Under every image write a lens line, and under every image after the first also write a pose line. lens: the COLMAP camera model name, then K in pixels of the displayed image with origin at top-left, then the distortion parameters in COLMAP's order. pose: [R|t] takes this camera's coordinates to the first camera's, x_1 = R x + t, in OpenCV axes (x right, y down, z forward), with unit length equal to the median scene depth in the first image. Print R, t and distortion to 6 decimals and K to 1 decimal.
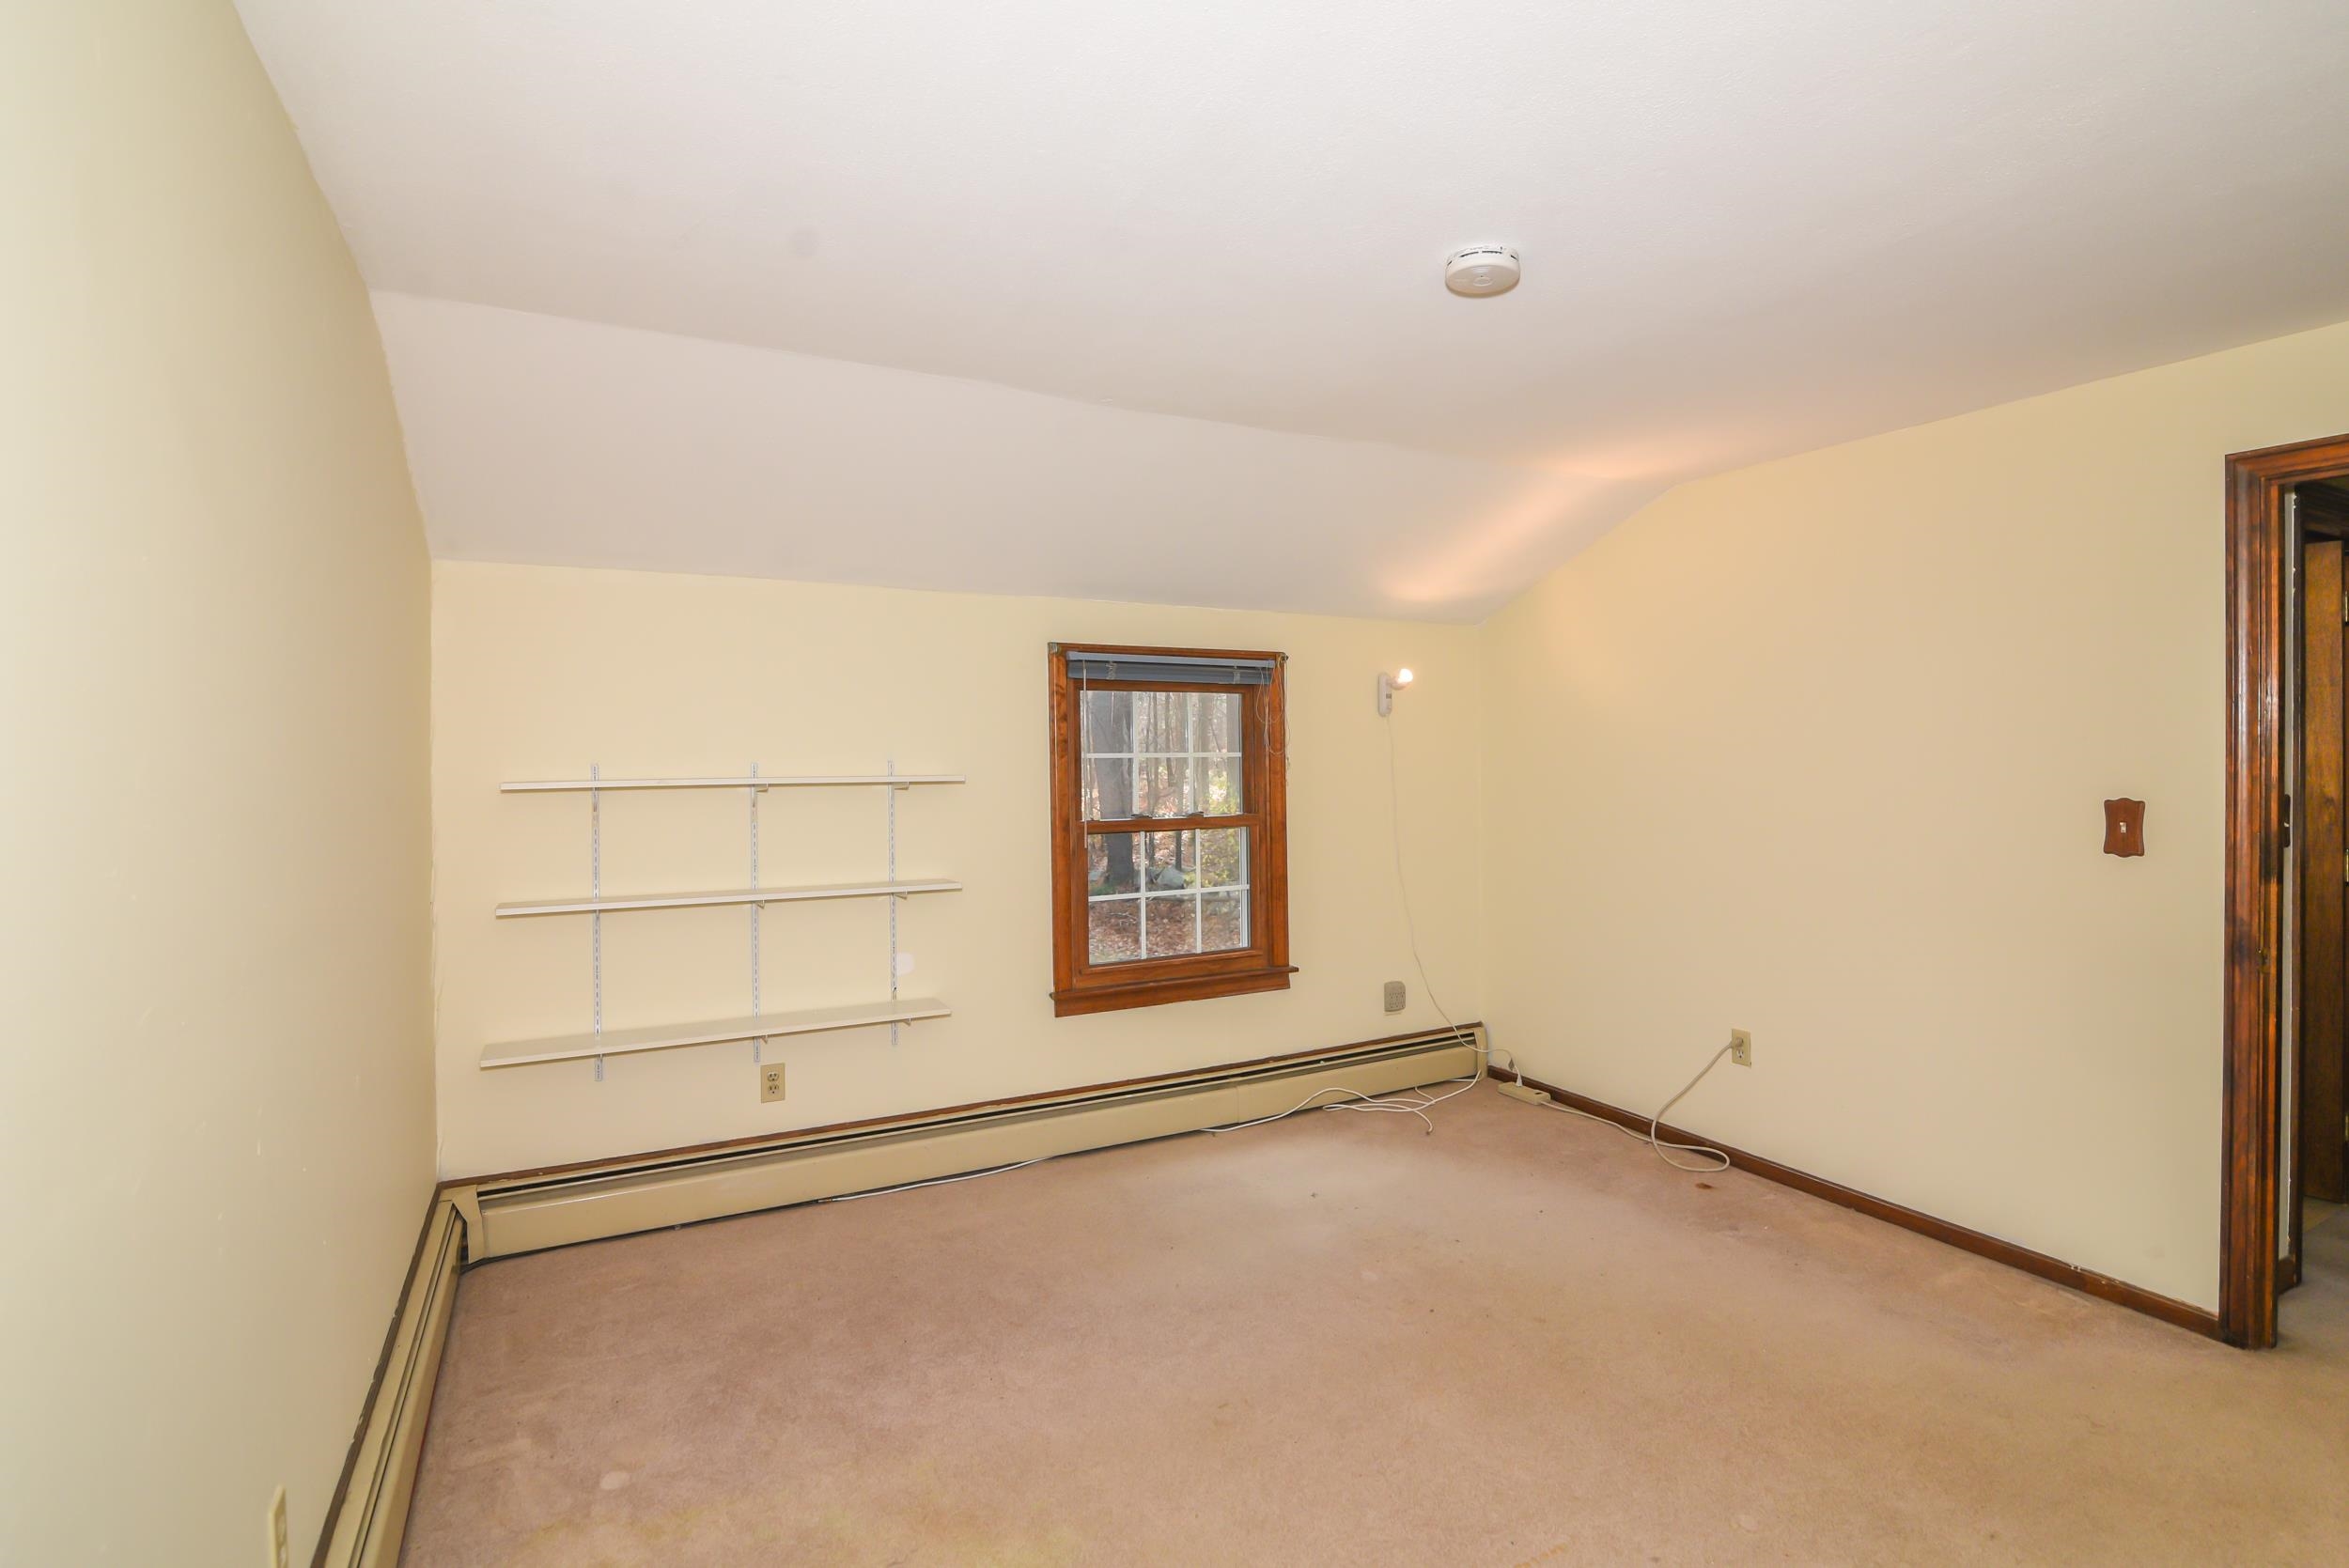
lens RADIAL K [[1123.7, 0, 1175.0], [0, 1123.7, 787.5], [0, 0, 1]] dist [0.000787, -0.000663]
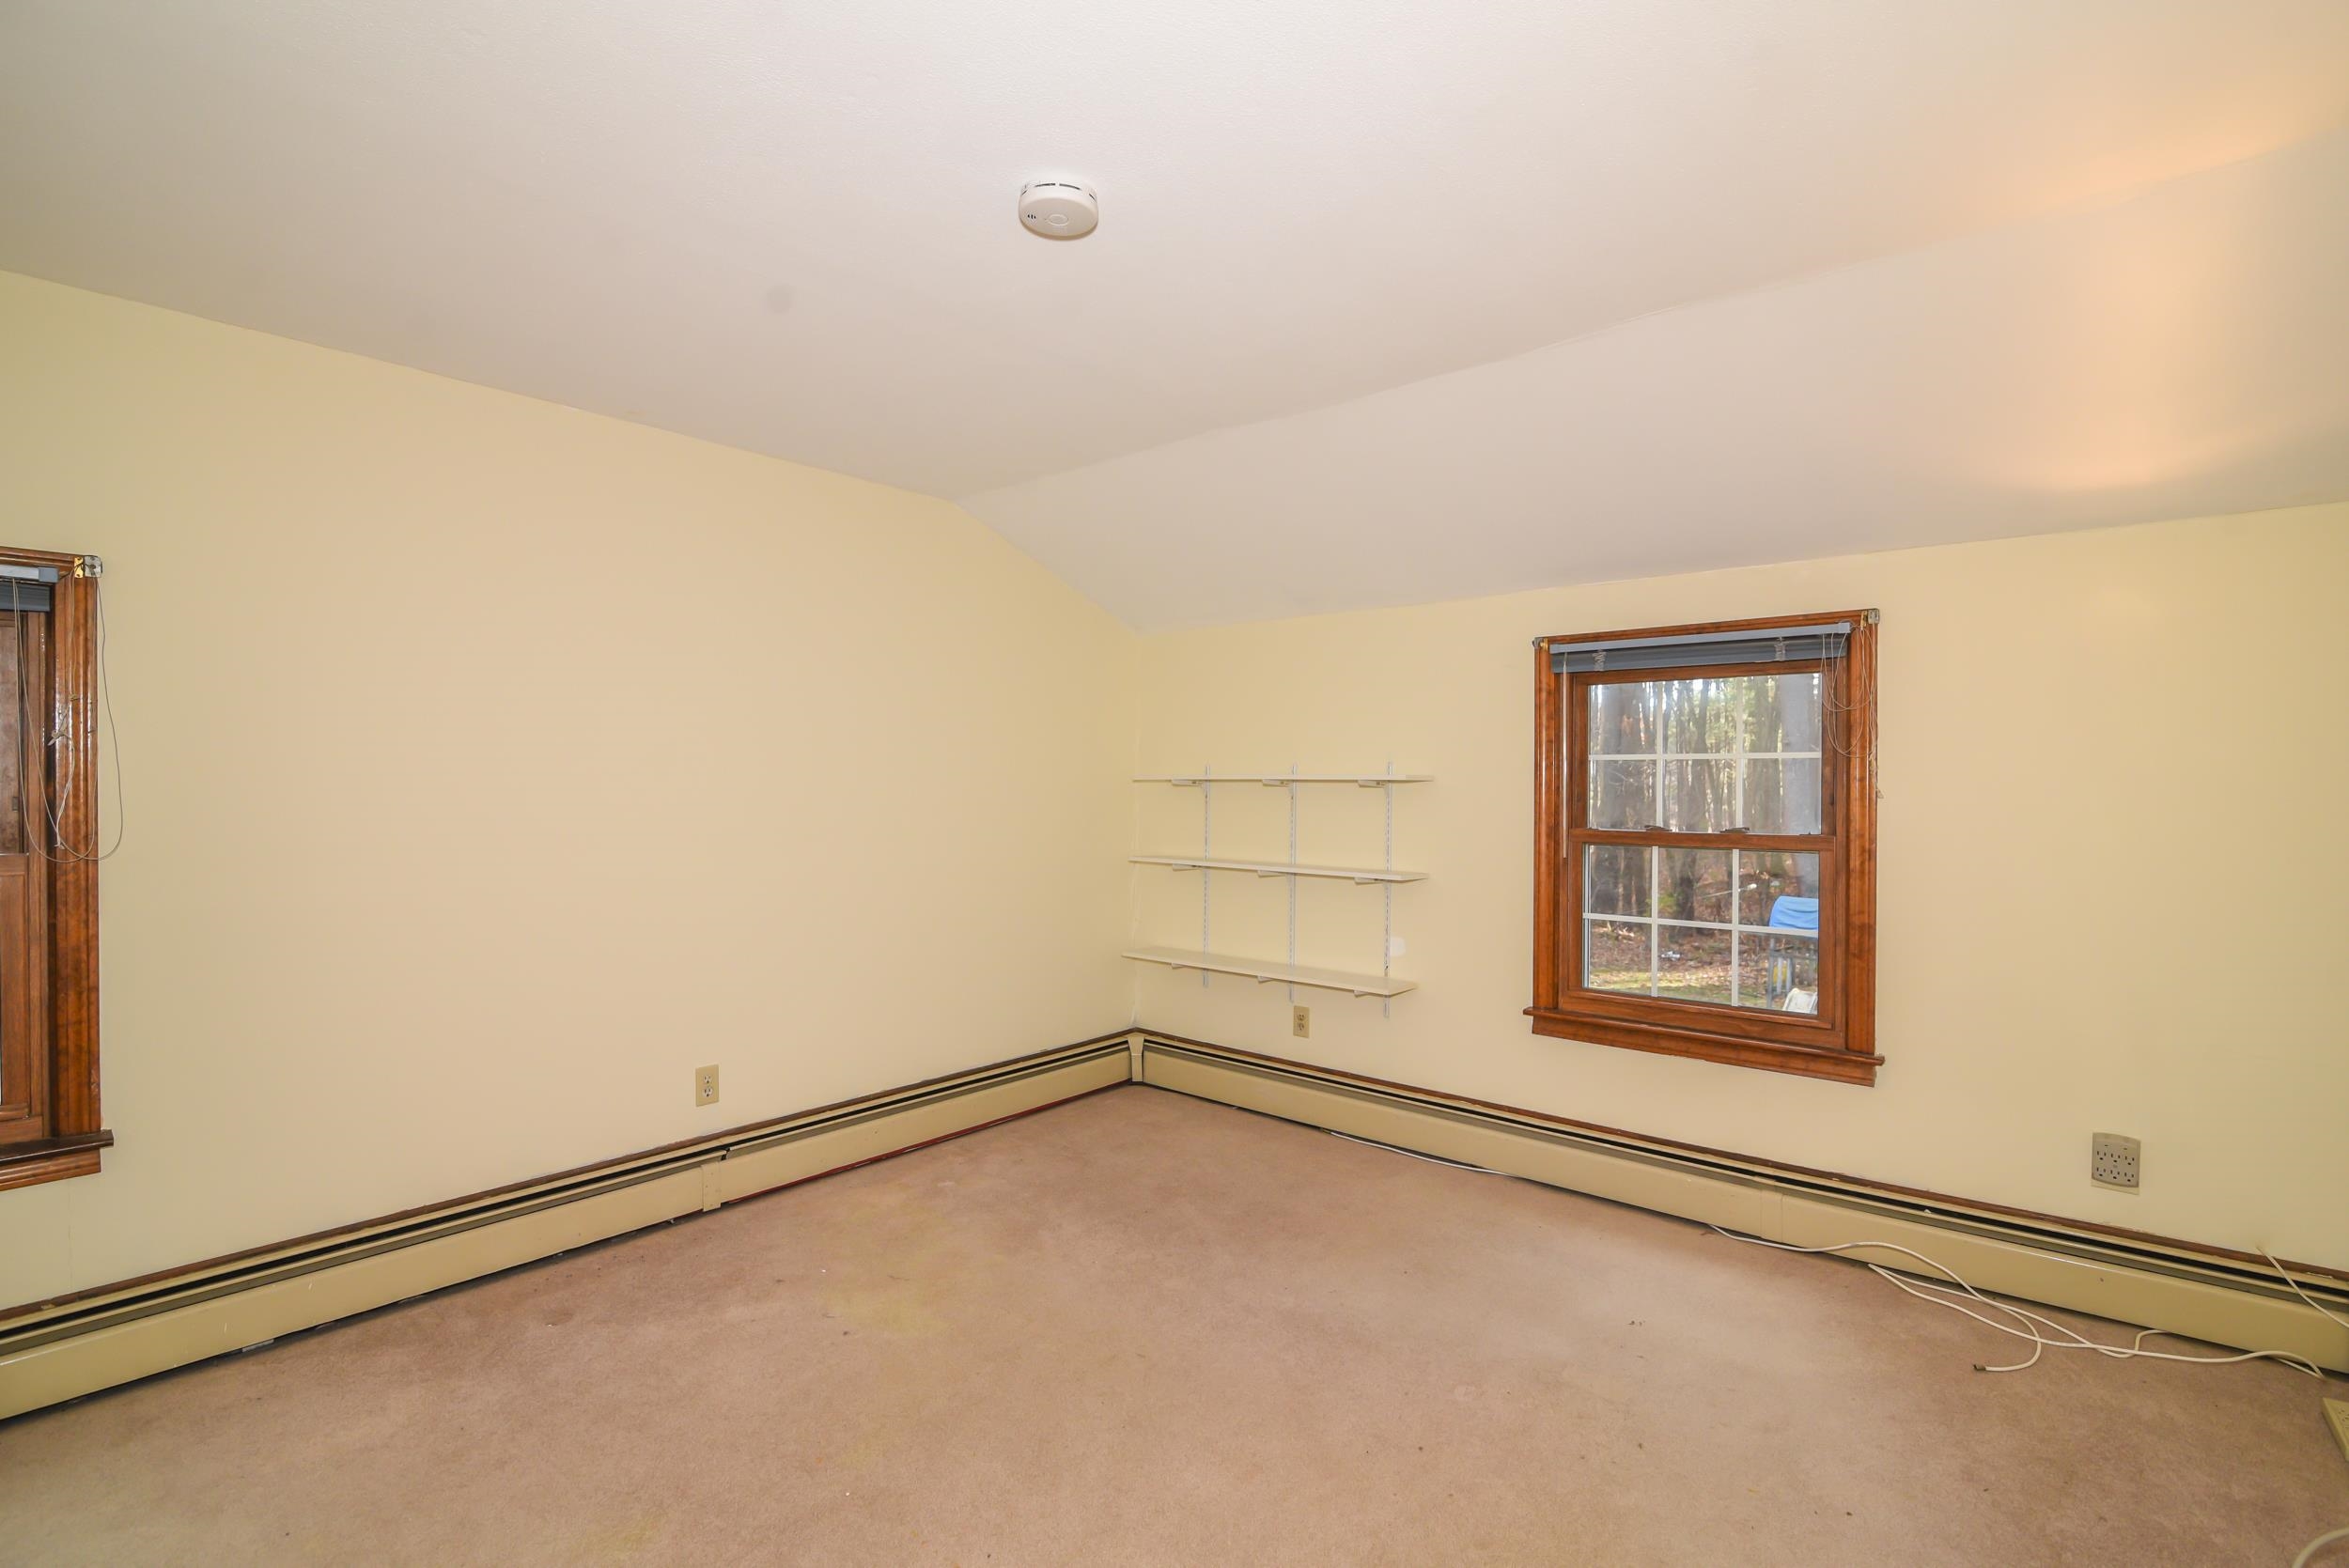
lens RADIAL K [[1123.7, 0, 1164.9], [0, 1123.7, 789.0], [0, 0, 1]] dist [0.000787, -0.000663]
pose [[0.355426, 0.023340, -0.934413, 0.640864], [-0.023497, 0.999595, 0.016030, -0.008765], [0.934409, 0.016258, 0.355831, 0.358481]]
